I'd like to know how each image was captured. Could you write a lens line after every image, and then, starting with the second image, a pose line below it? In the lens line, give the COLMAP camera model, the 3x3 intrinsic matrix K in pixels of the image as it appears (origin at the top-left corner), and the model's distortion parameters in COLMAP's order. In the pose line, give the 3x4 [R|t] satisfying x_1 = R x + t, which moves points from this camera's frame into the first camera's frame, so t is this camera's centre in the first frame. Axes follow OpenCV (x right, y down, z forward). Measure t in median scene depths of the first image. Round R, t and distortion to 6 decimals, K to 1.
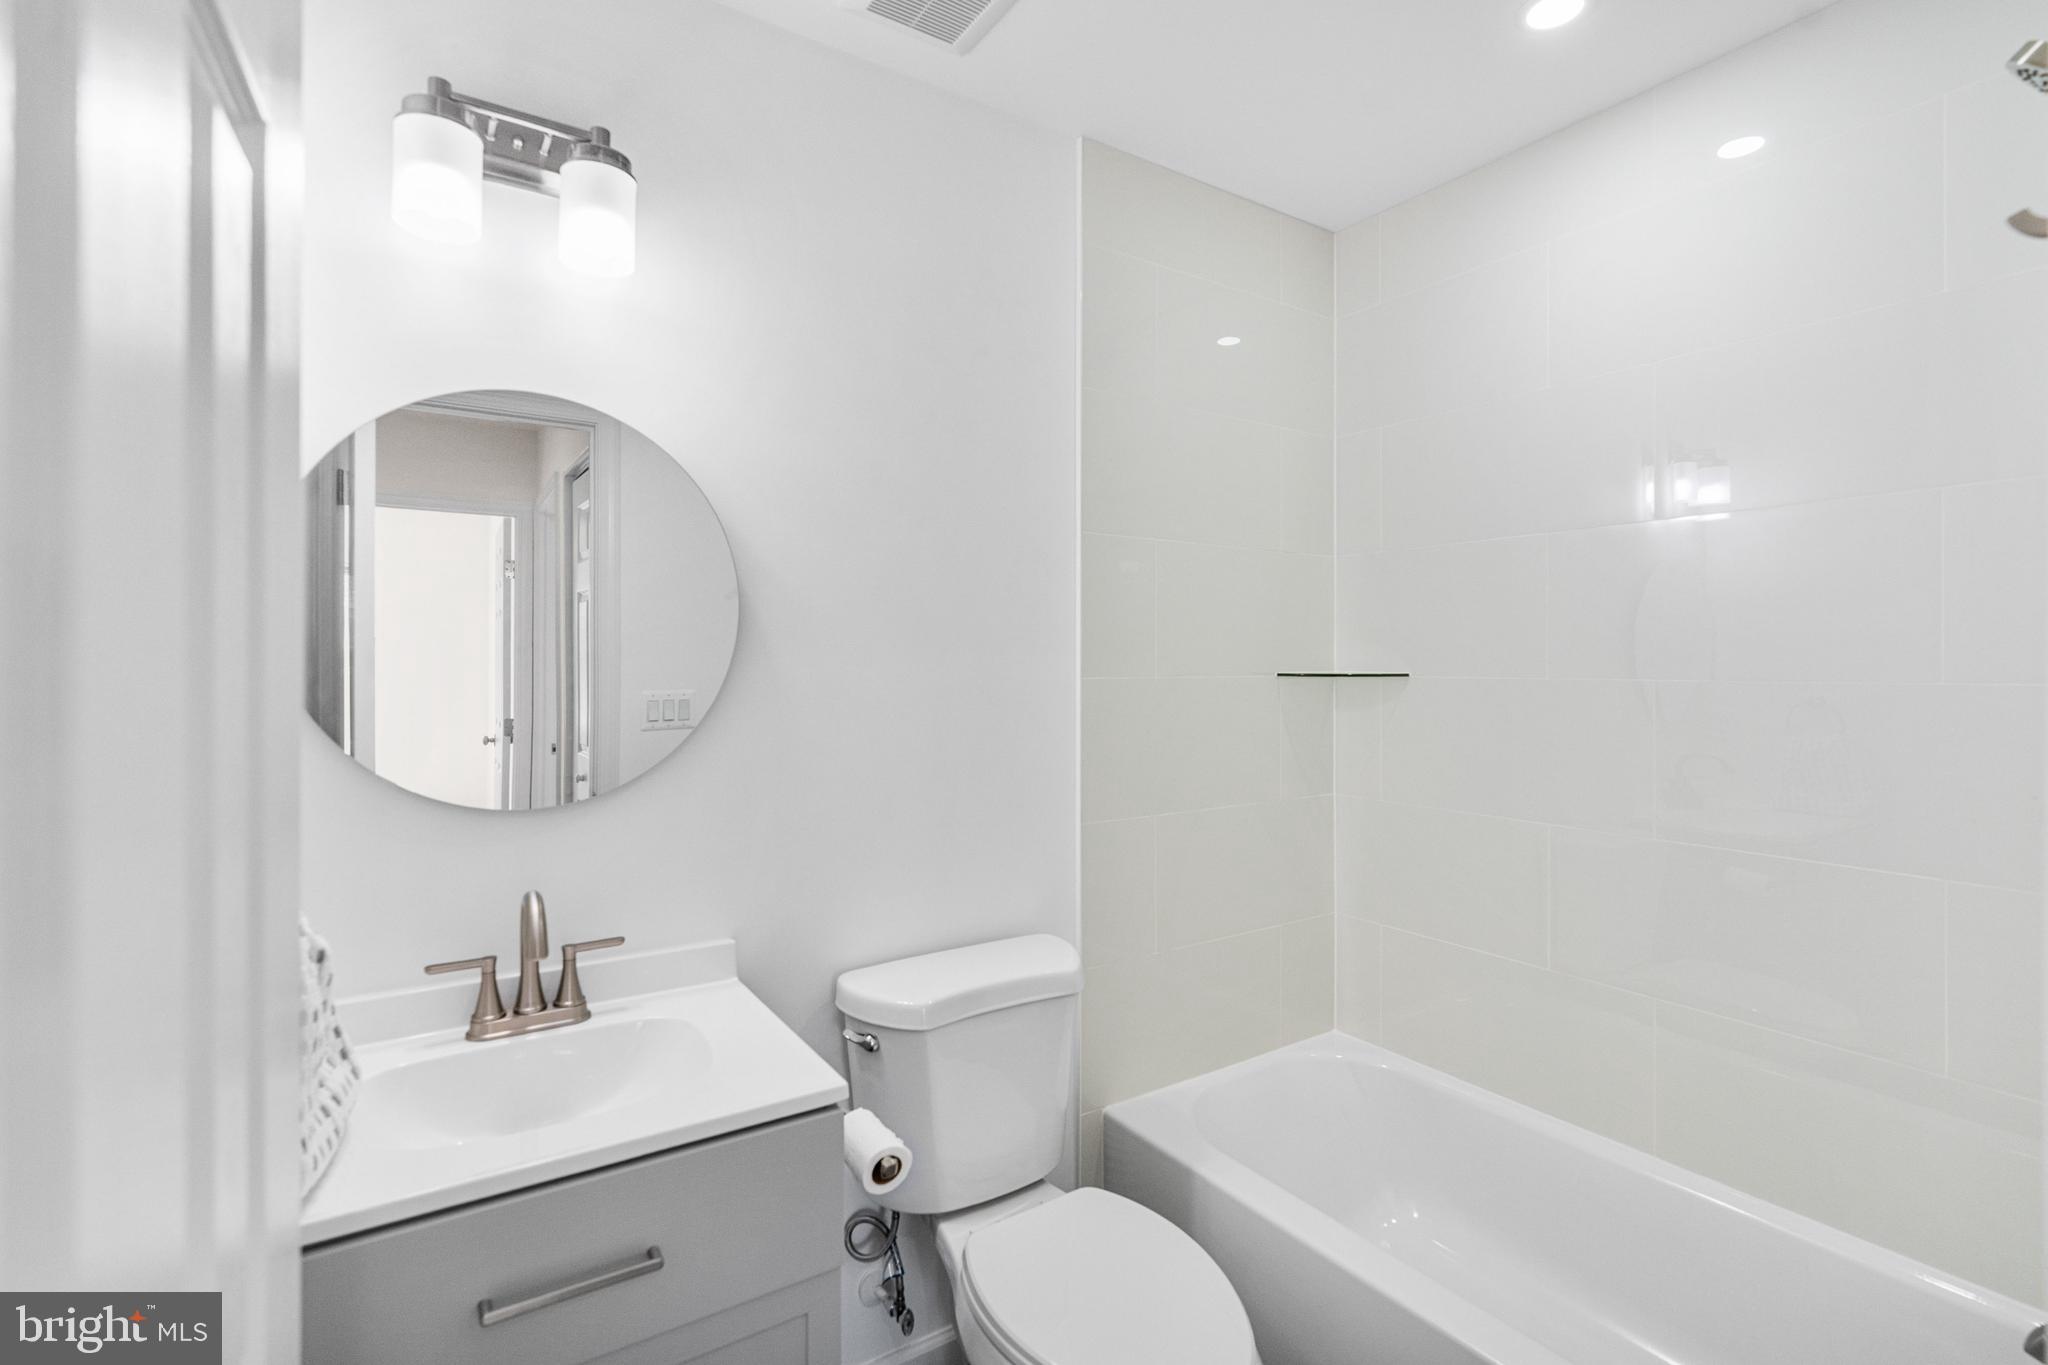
lens RADIAL K [[940.8, 0, 1037.1], [0, 940.8, 678.6], [0, 0, 1]] dist [-0.012660, 0.005860]
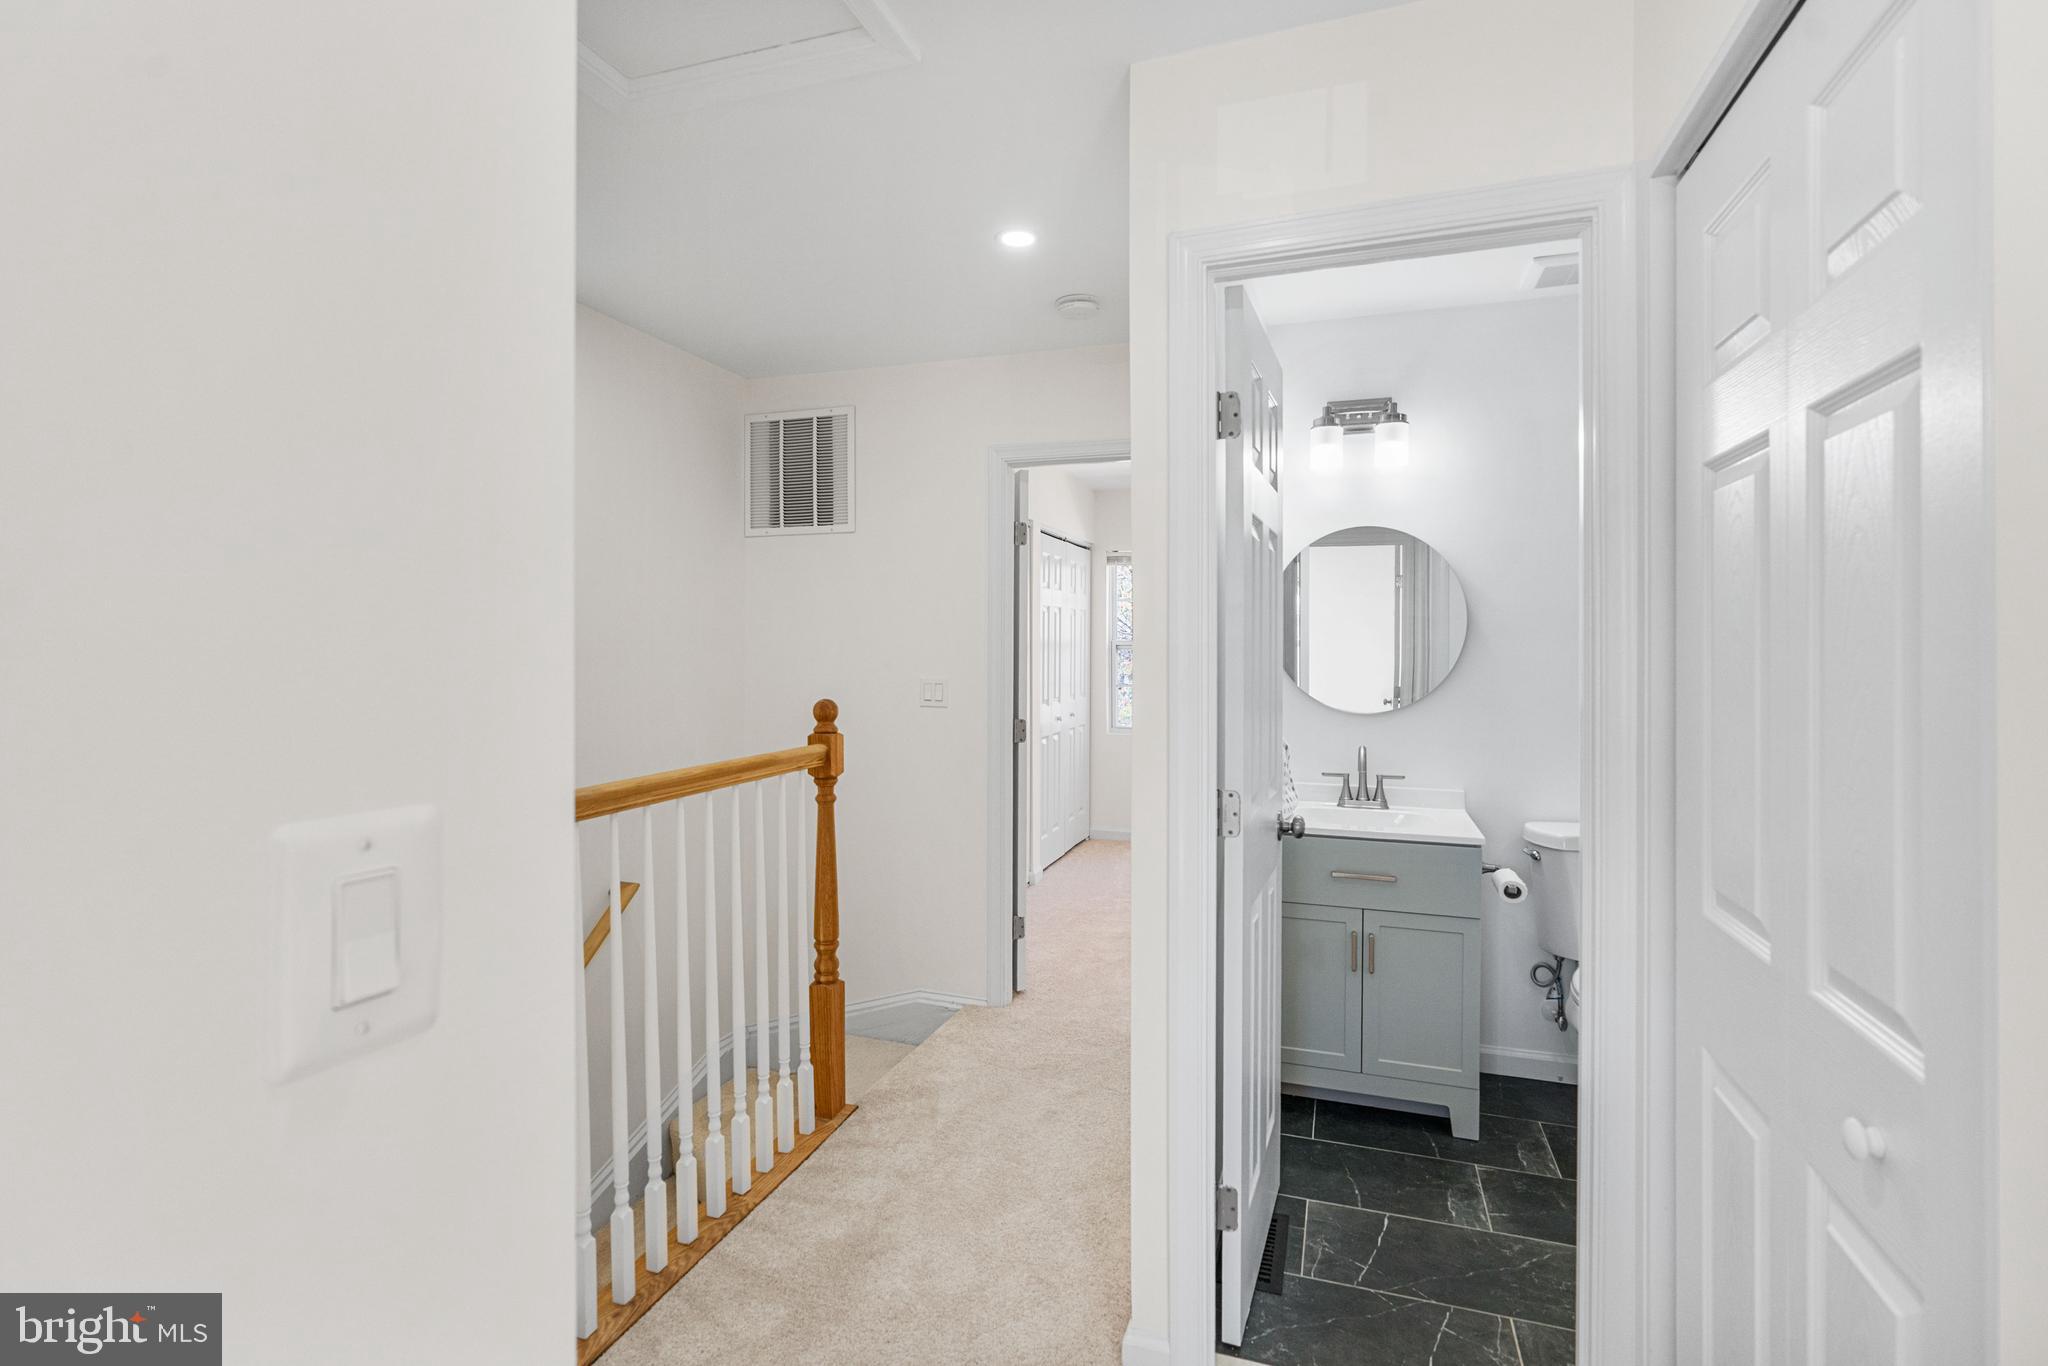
lens RADIAL K [[940.8, 0, 1031.3], [0, 940.8, 674.5], [0, 0, 1]] dist [-0.012660, 0.005860]
pose [[0.604551, 0.012042, -0.796476, 0.775906], [-0.000481, 0.999891, 0.014752, 0.014077], [0.796566, -0.008535, 0.604491, -1.005921]]
